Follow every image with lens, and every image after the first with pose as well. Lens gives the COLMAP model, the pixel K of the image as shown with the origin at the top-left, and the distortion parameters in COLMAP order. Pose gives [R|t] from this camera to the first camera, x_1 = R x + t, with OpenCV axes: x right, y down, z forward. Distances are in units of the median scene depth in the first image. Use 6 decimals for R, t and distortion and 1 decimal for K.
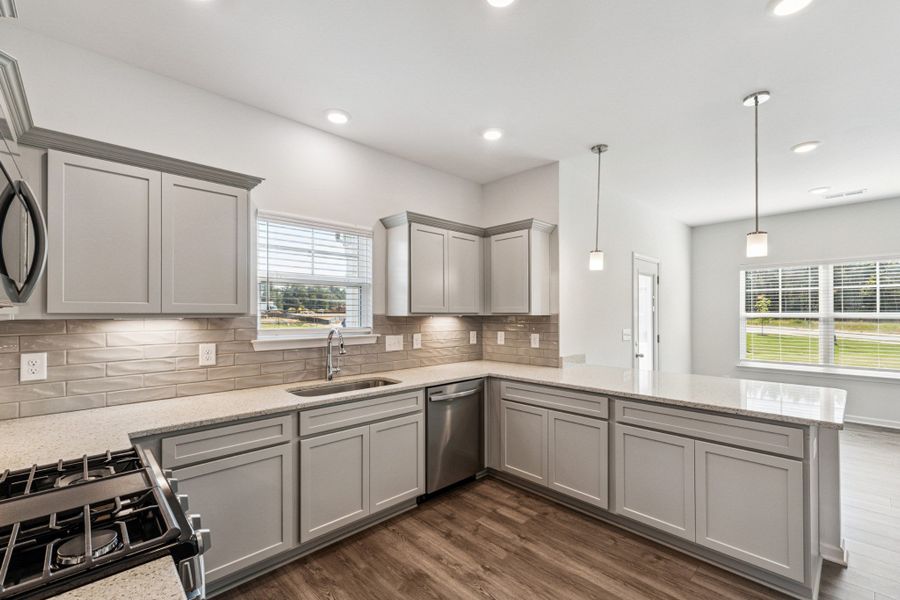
lens RADIAL K [[384.8, 0, 449.5], [0, 384.8, 313.7], [0, 0, 1]] dist [0.000873, 0.000014]
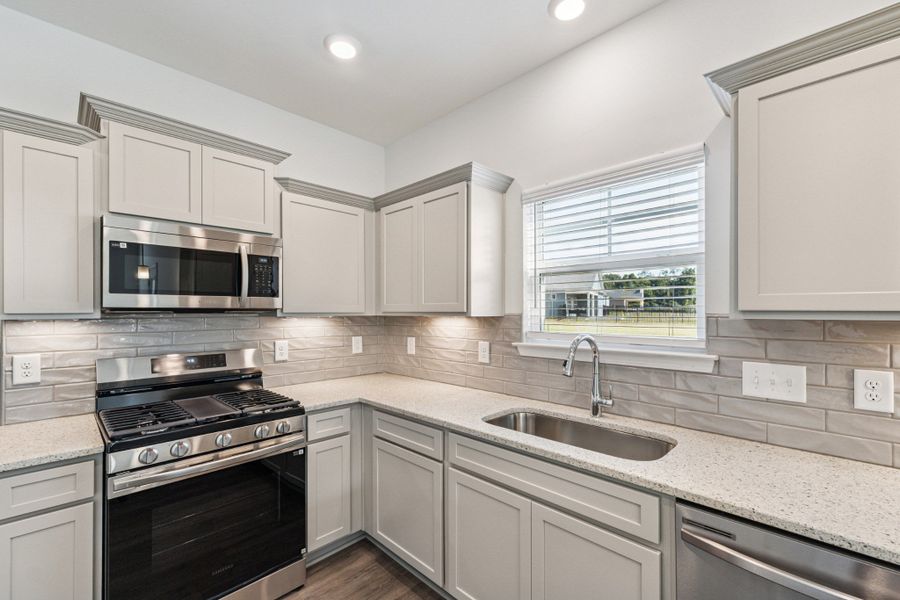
lens RADIAL K [[384.8, 0, 449.5], [0, 384.8, 313.7], [0, 0, 1]] dist [0.000873, 0.000014]
pose [[0.023630, 0.005909, -0.999703, 0.389404], [-0.000852, 0.999982, 0.005890, -0.002195], [0.999720, 0.000713, 0.023634, 0.877940]]
